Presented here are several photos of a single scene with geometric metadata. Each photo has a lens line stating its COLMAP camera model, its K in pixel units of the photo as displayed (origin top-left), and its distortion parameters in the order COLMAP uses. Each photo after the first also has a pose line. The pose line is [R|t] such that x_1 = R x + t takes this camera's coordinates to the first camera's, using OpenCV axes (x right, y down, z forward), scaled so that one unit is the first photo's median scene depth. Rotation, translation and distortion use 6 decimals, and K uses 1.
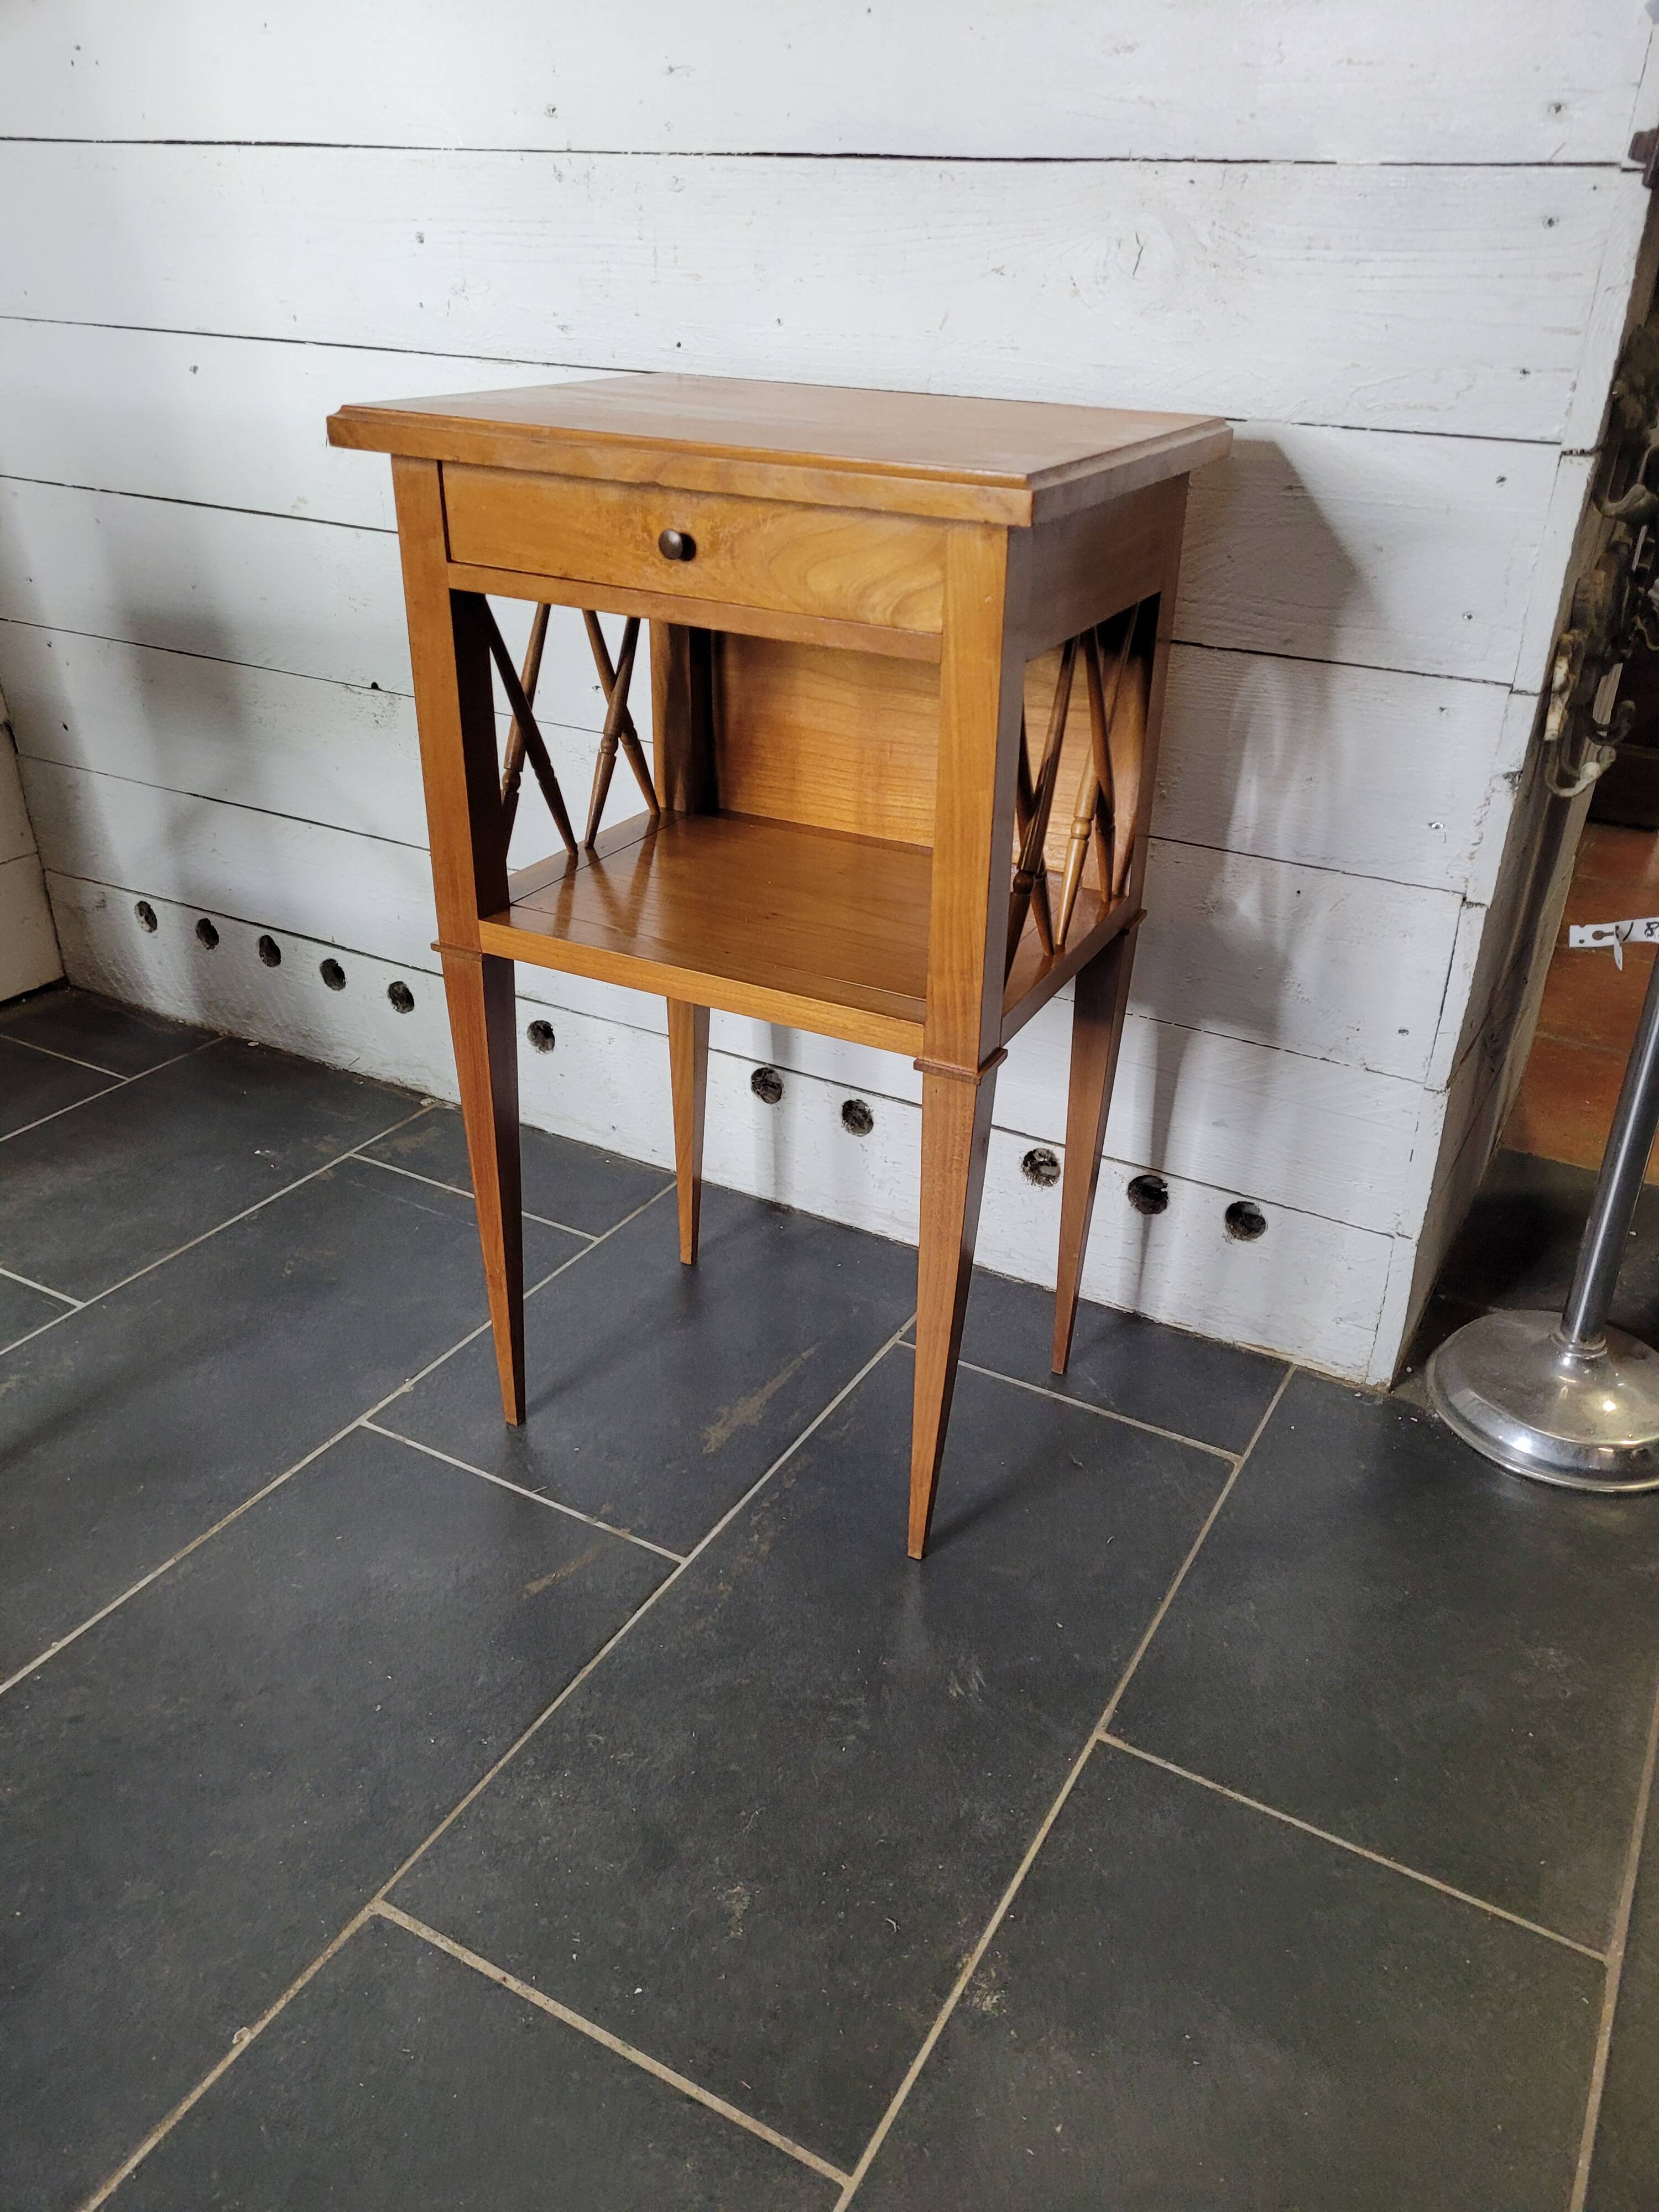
lens RADIAL K [[1668.8, 0, 885.7], [0, 1668.8, 1112.3], [0, 0, 1]] dist [0.062643, -0.057885]
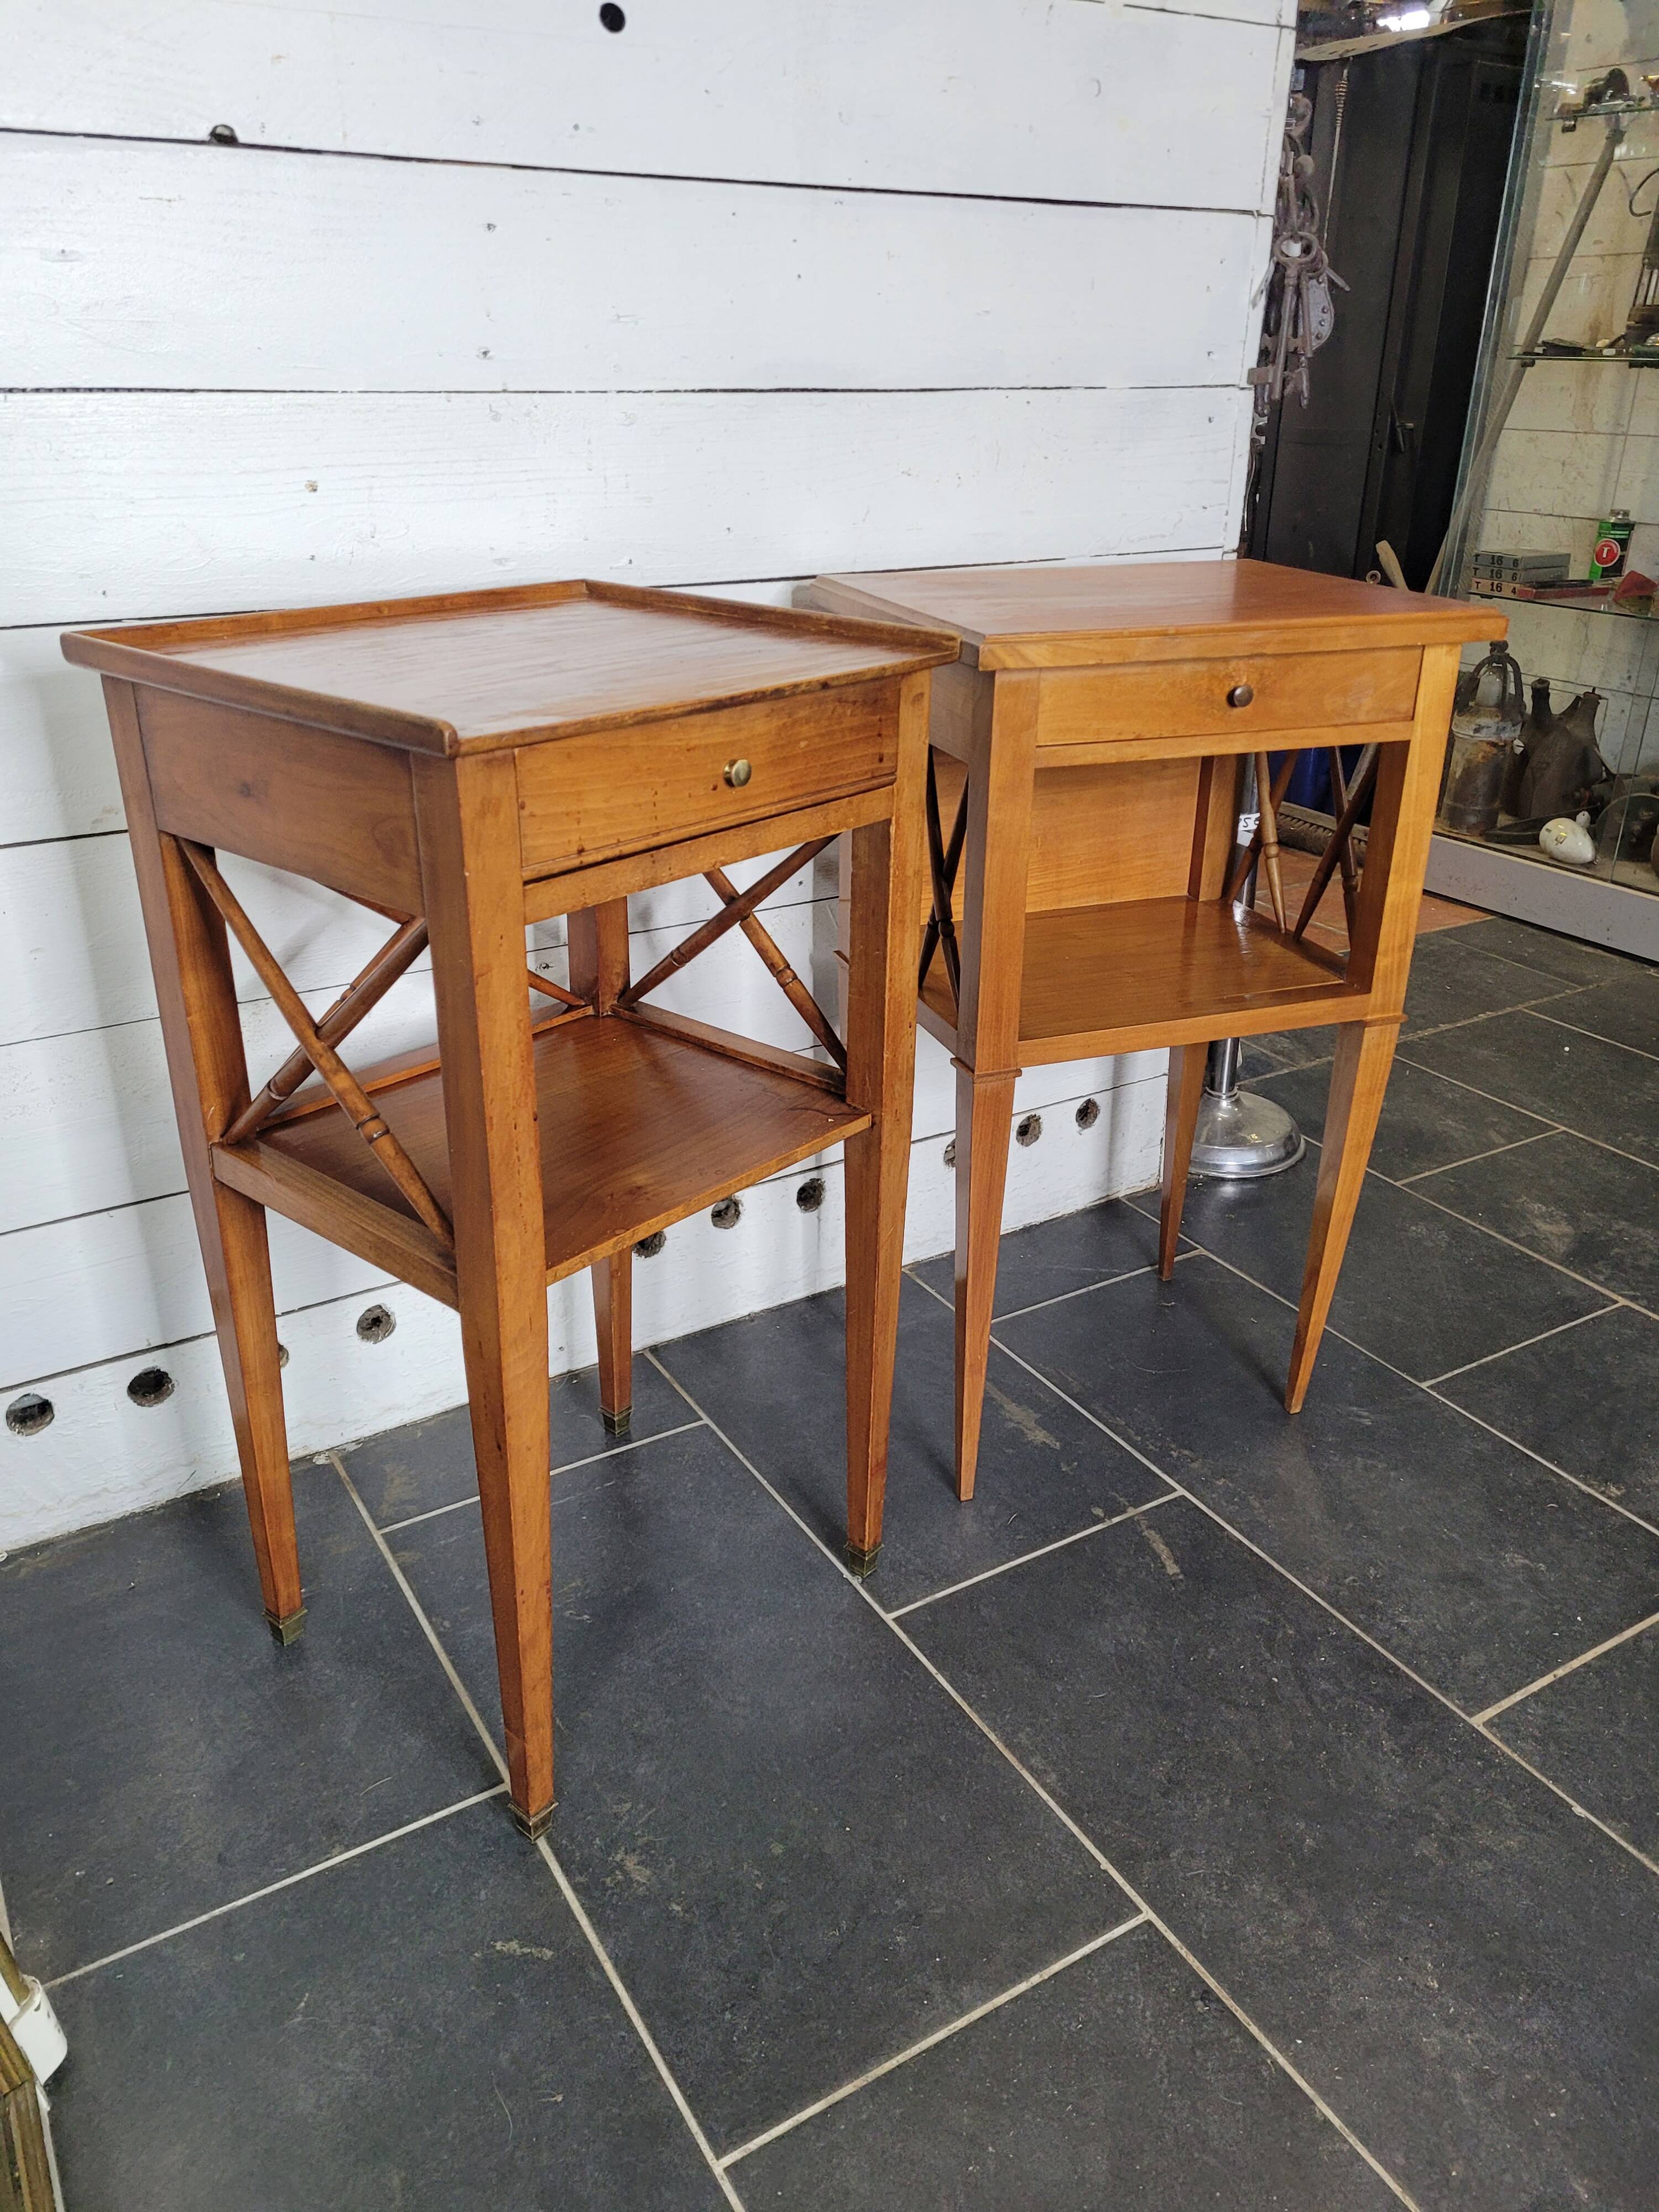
lens RADIAL K [[1668.8, 0, 859.0], [0, 1668.8, 1082.0], [0, 0, 1]] dist [0.062643, -0.057885]
pose [[0.492457, -0.372988, 0.786363, -1.108511], [0.412000, 0.895774, 0.166870, -0.309706], [-0.766643, 0.241805, 0.594801, 0.380939]]
